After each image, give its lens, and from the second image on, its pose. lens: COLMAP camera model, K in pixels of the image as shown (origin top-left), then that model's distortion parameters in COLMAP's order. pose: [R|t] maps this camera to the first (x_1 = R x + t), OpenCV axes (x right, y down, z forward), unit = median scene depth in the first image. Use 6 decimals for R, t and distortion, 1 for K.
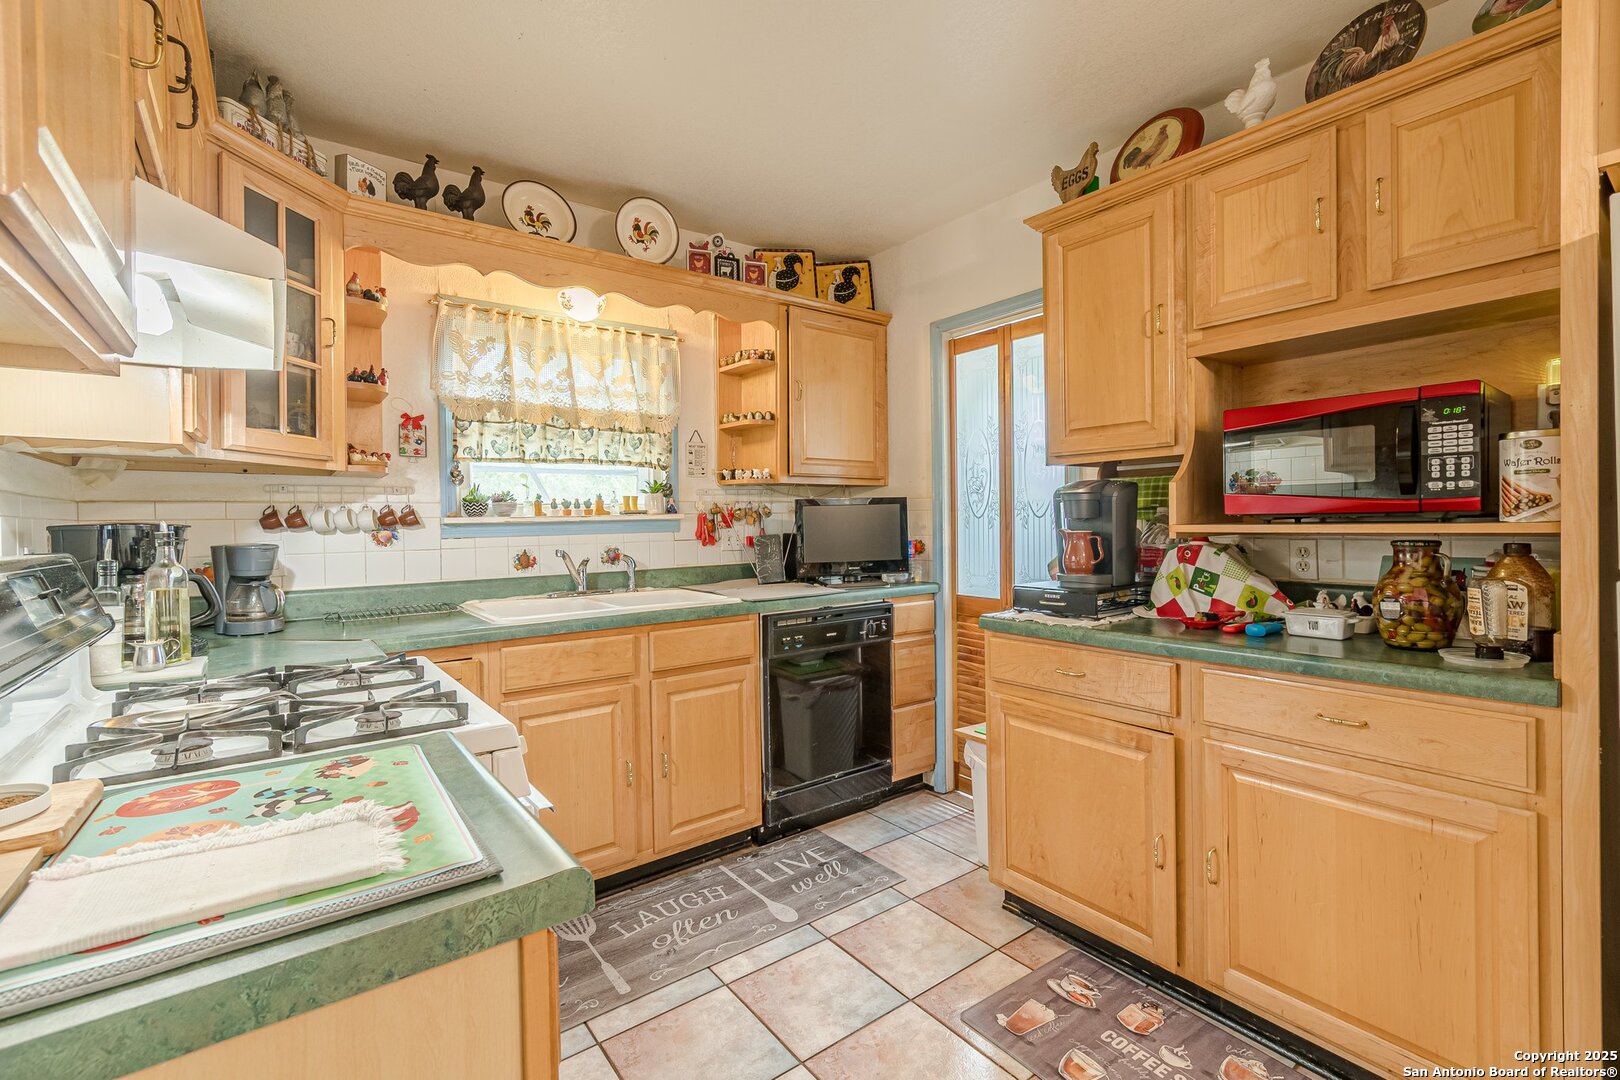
lens RADIAL K [[714.5, 0, 811.2], [0, 714.5, 530.4], [0, 0, 1]] dist [-0.000330, -0.000223]
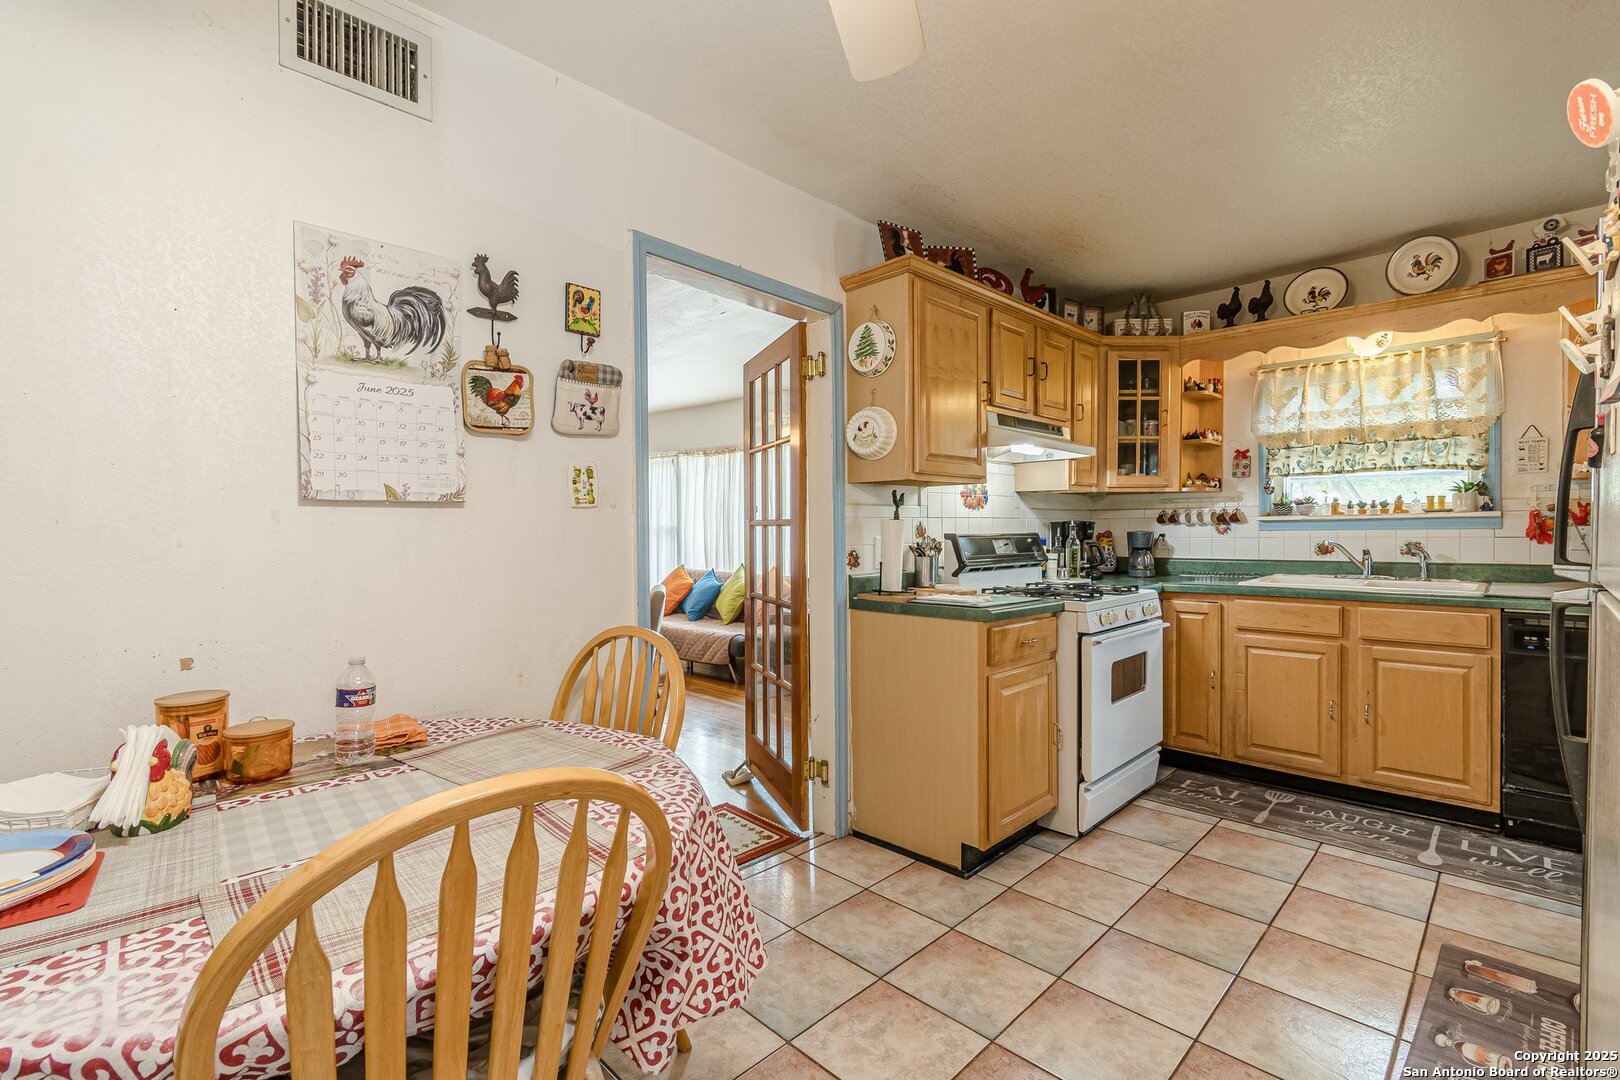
lens RADIAL K [[730.0, 0, 815.2], [0, 730.0, 534.7], [0, 0, 1]] dist [-0.001018, -0.000287]
pose [[0.149137, 0.024421, -0.988515, 0.832543], [-0.005125, 0.999701, 0.023924, -0.011157], [0.988803, 0.001499, 0.149217, -0.139866]]
